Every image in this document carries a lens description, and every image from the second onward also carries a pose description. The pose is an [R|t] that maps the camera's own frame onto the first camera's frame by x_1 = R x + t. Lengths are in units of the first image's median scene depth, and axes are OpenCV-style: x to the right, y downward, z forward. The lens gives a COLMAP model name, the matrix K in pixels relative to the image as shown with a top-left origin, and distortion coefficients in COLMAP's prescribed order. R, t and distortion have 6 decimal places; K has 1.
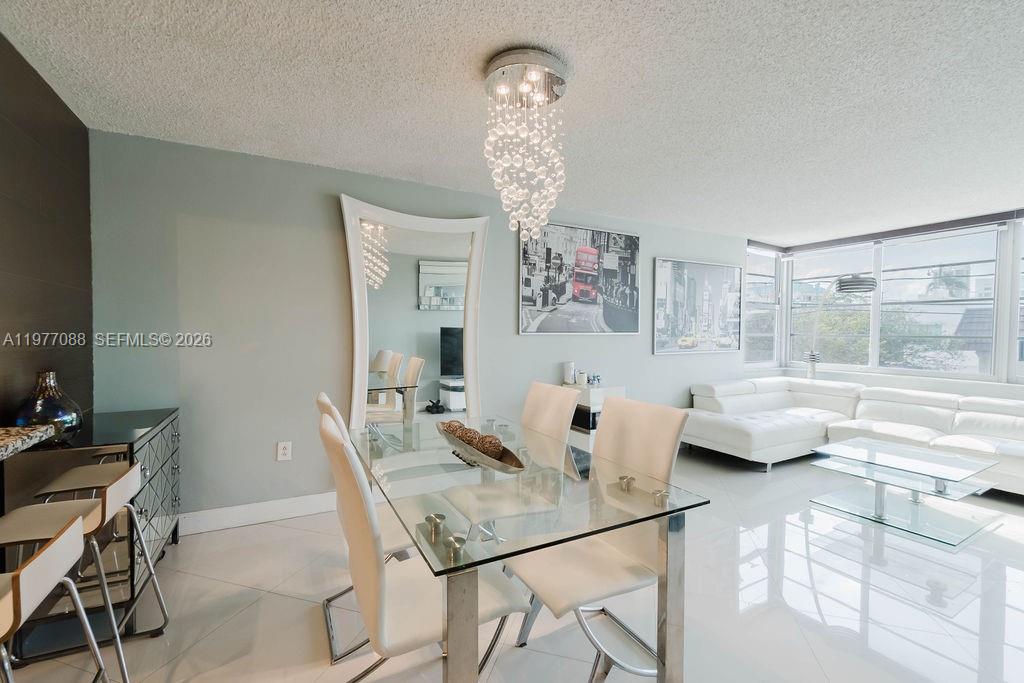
lens RADIAL K [[436.3, 0, 510.7], [0, 436.3, 346.1], [0, 0, 1]] dist [-0.001081, 0.000041]
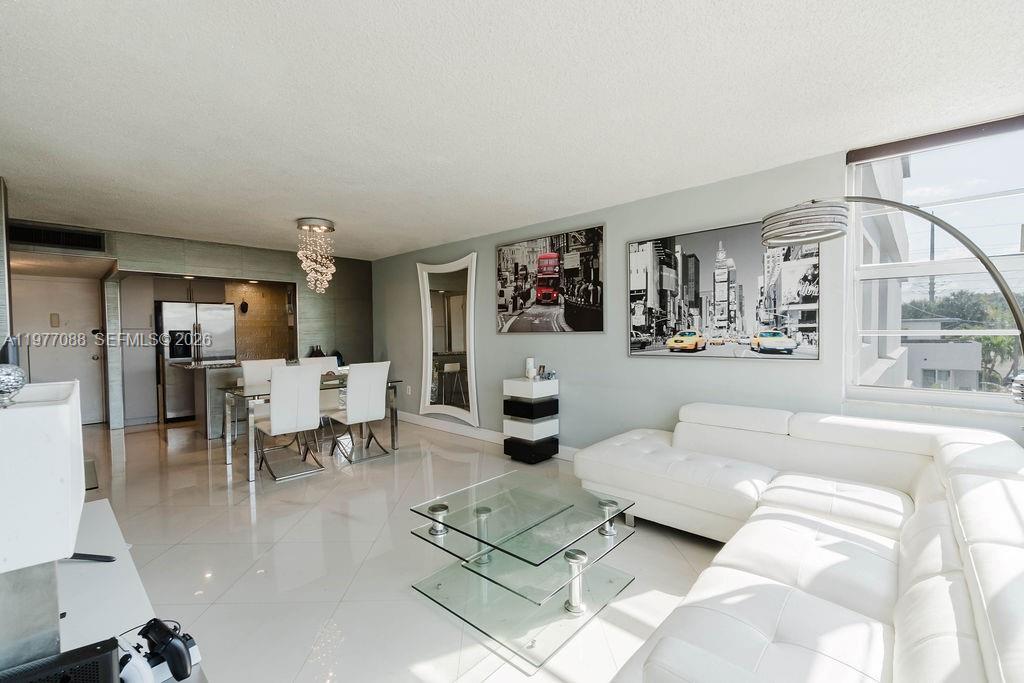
lens RADIAL K [[436.3, 0, 510.7], [0, 436.3, 346.1], [0, 0, 1]] dist [-0.001081, 0.000041]
pose [[0.317382, 0.021273, -0.948059, 1.139845], [-0.022412, 0.999637, 0.014927, -0.010063], [0.948033, 0.016510, 0.317744, 0.555044]]
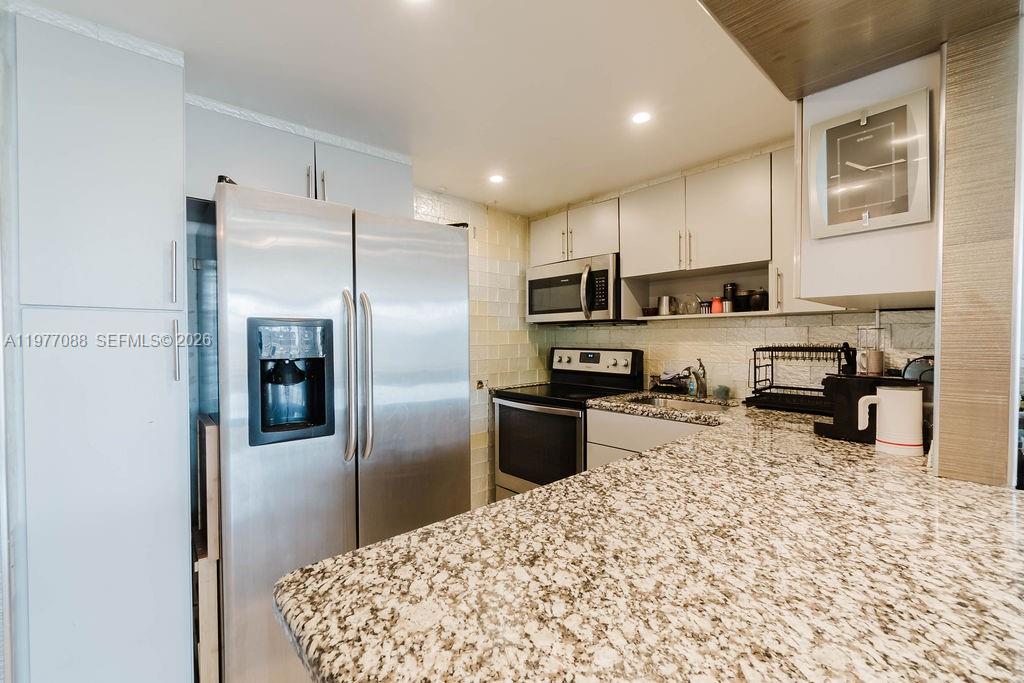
lens RADIAL K [[436.3, 0, 510.7], [0, 436.3, 346.1], [0, 0, 1]] dist [-0.001081, 0.000041]
pose [[0.216193, 0.008222, -0.976316, -0.257355], [-0.021908, 0.999754, 0.003568, -0.003575], [0.976105, 0.020617, 0.216320, 0.053479]]
